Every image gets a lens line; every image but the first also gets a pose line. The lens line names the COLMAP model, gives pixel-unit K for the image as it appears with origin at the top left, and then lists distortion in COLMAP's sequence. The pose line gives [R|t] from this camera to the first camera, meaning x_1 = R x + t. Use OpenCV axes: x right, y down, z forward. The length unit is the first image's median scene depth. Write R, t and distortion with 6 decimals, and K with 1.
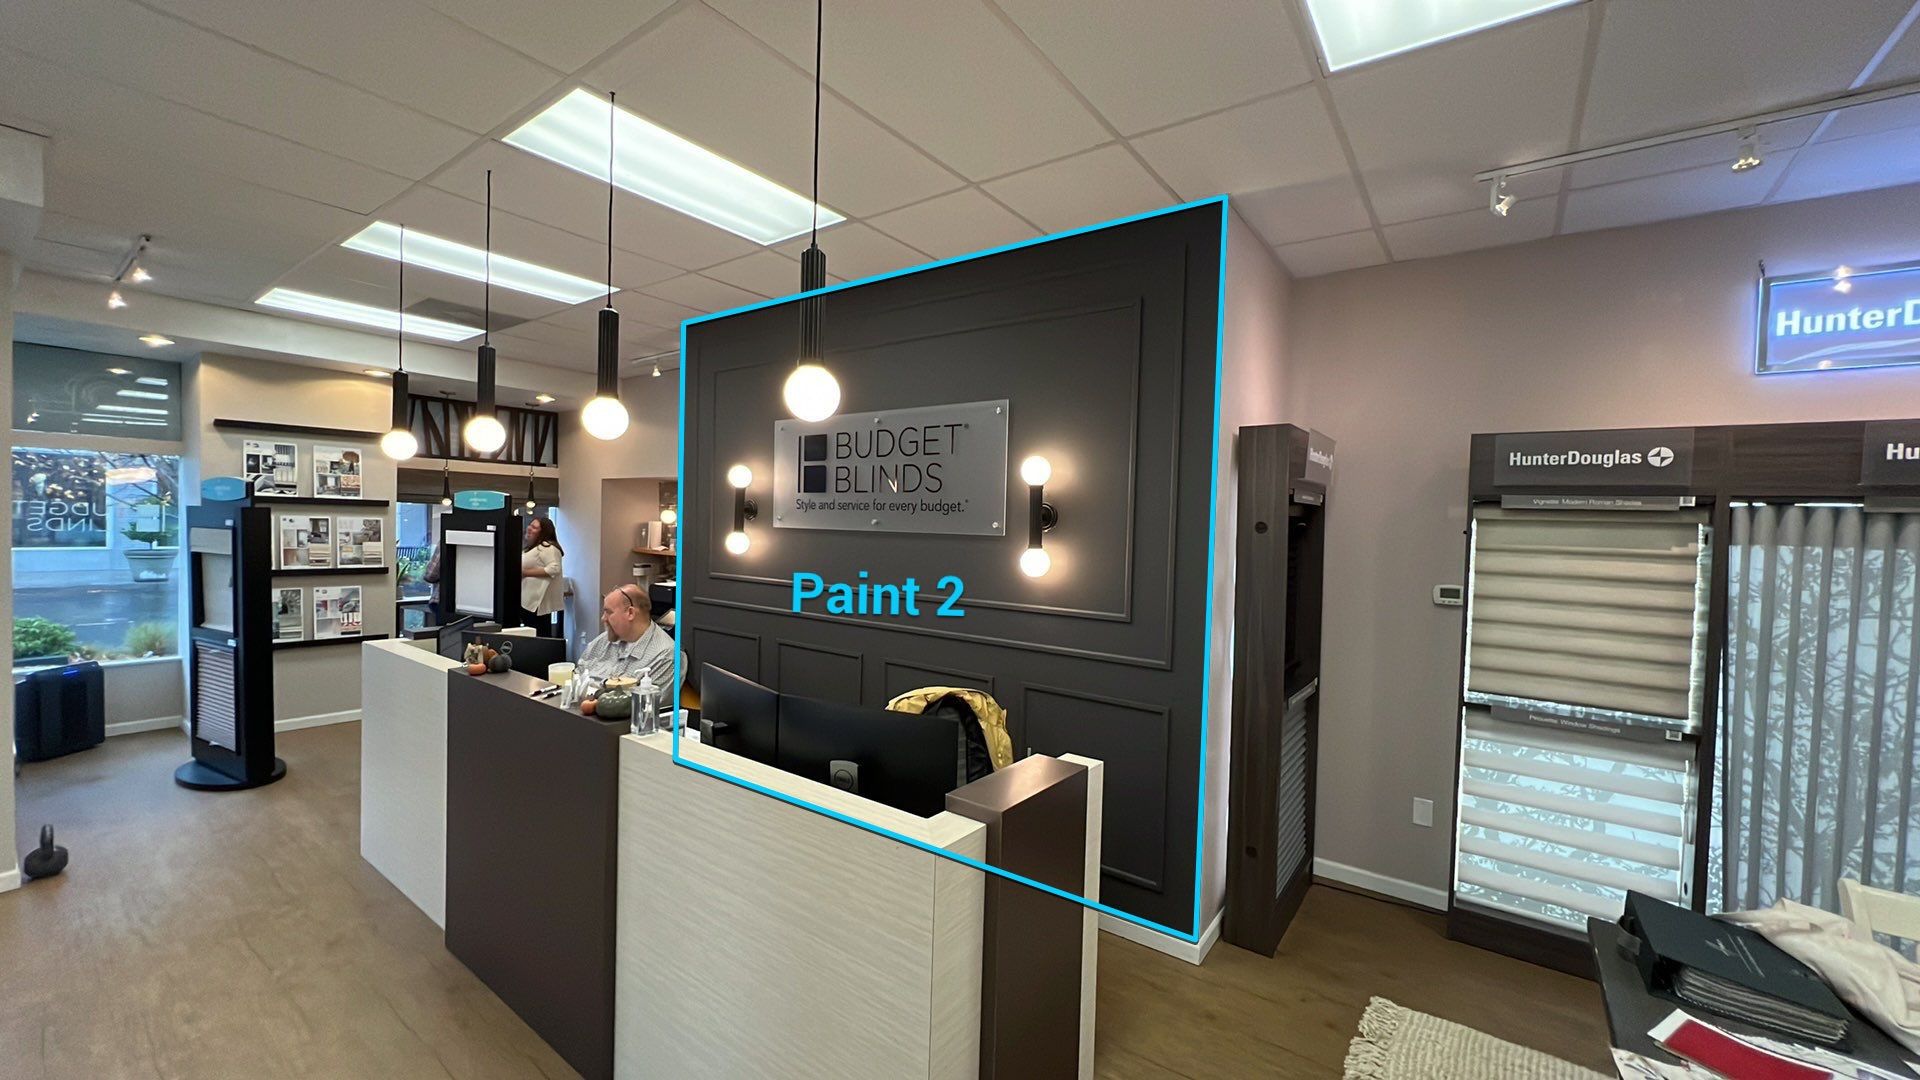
lens RADIAL K [[738.4, 0, 958.4], [0, 738.4, 544.9], [0, 0, 1]] dist [-0.000790, -0.000064]
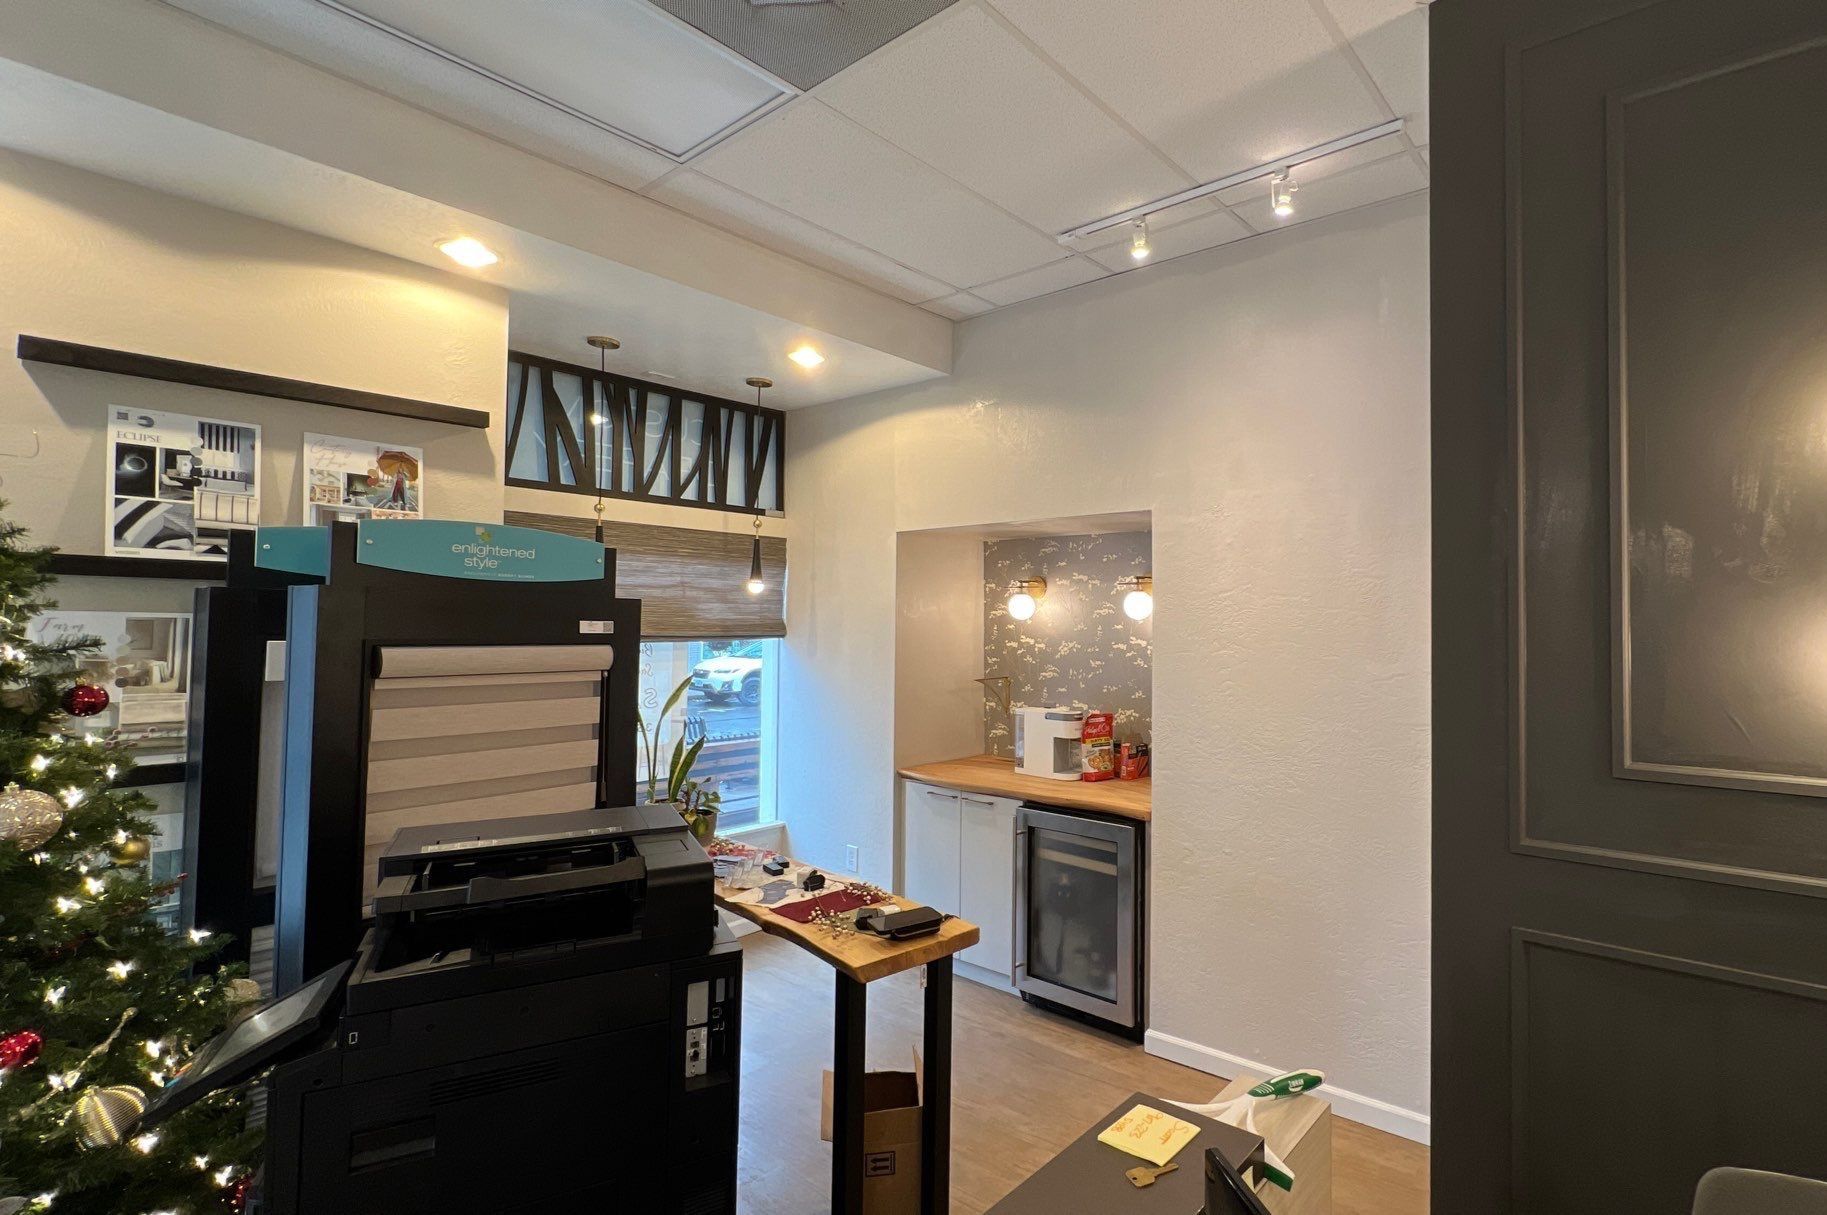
lens RADIAL K [[875.7, 0, 1072.1], [0, 875.7, 600.4], [0, 0, 1]] dist [0.000785, 0.000235]
pose [[0.999729, -0.022648, -0.005350, -0.843749], [0.022305, 0.998109, -0.057282, -0.019995], [0.006637, 0.057147, 0.998344, 0.983063]]
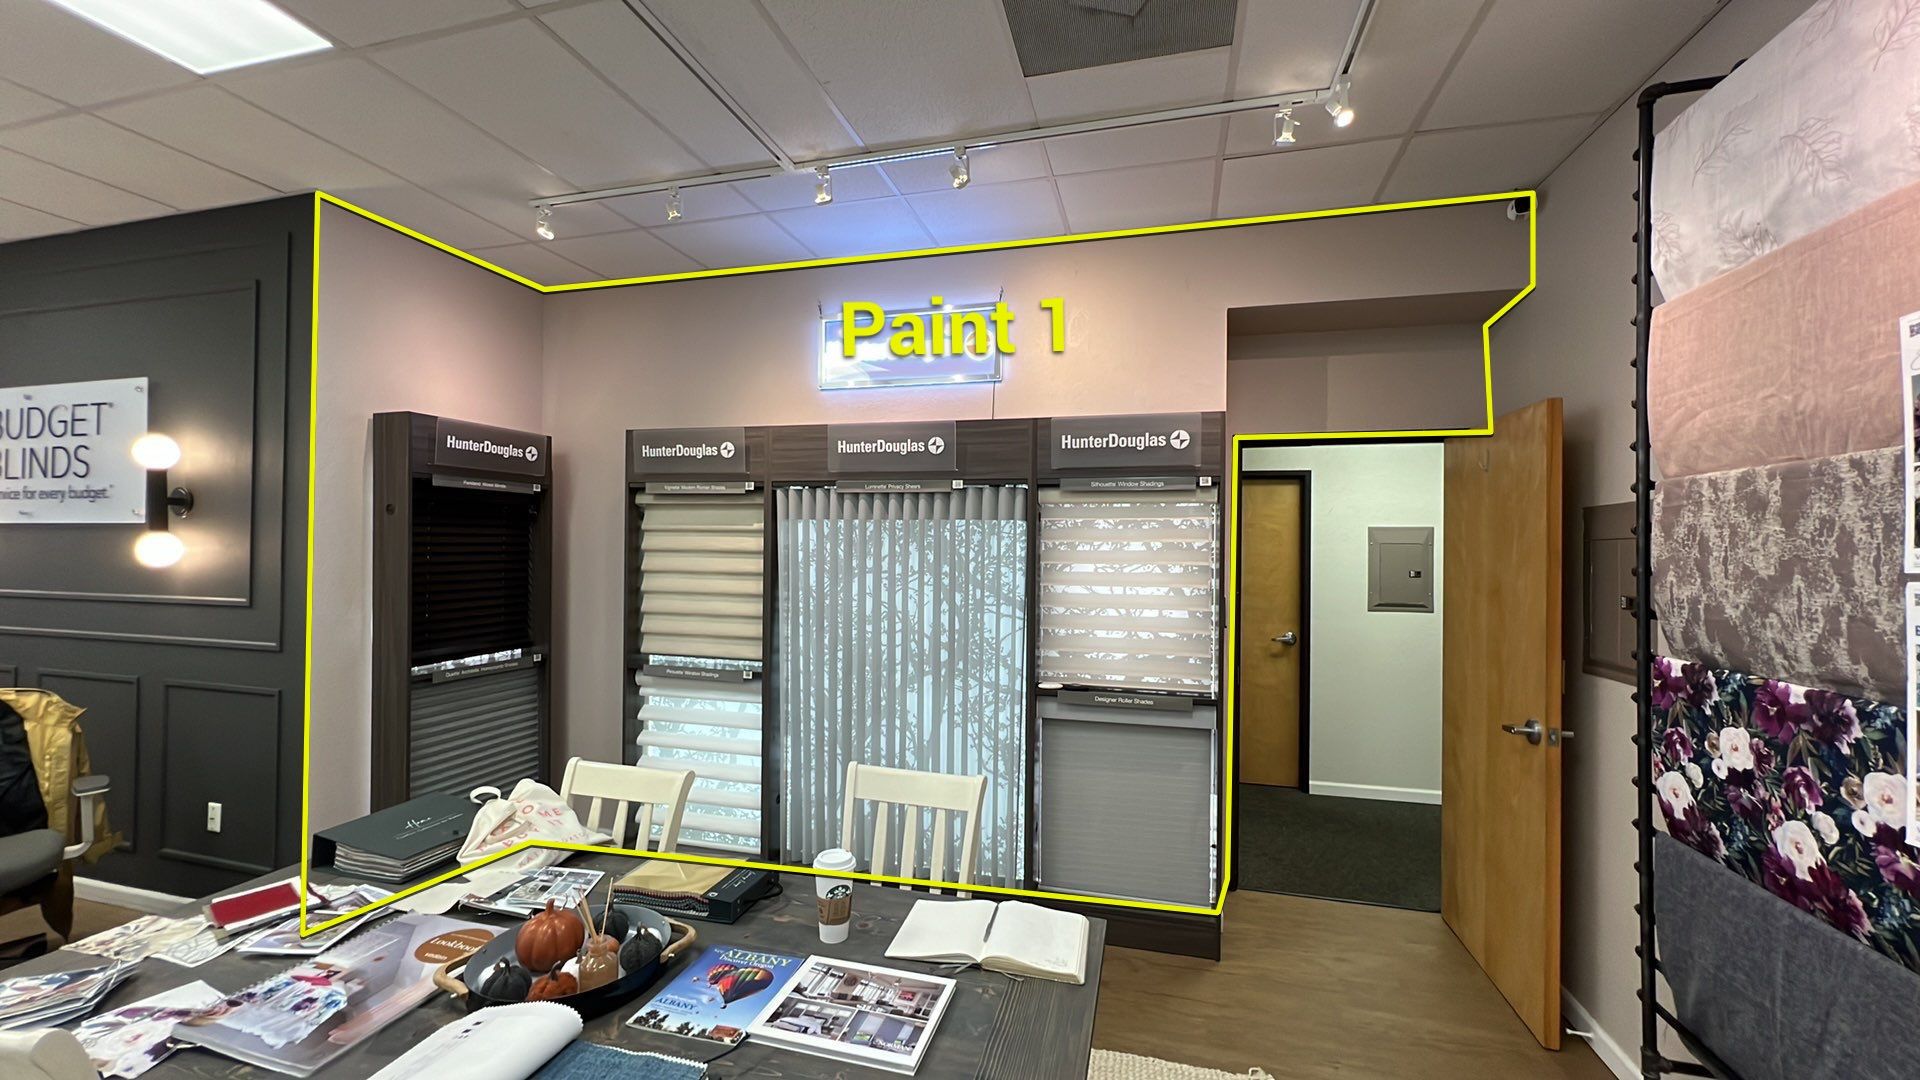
lens RADIAL K [[738.4, 0, 958.4], [0, 738.4, 544.9], [0, 0, 1]] dist [-0.000790, -0.000064]
pose [[0.933796, -0.013857, 0.357538, 0.751300], [0.025012, 0.999333, -0.026594, 0.071766], [-0.356931, 0.033776, 0.933520, -0.252230]]
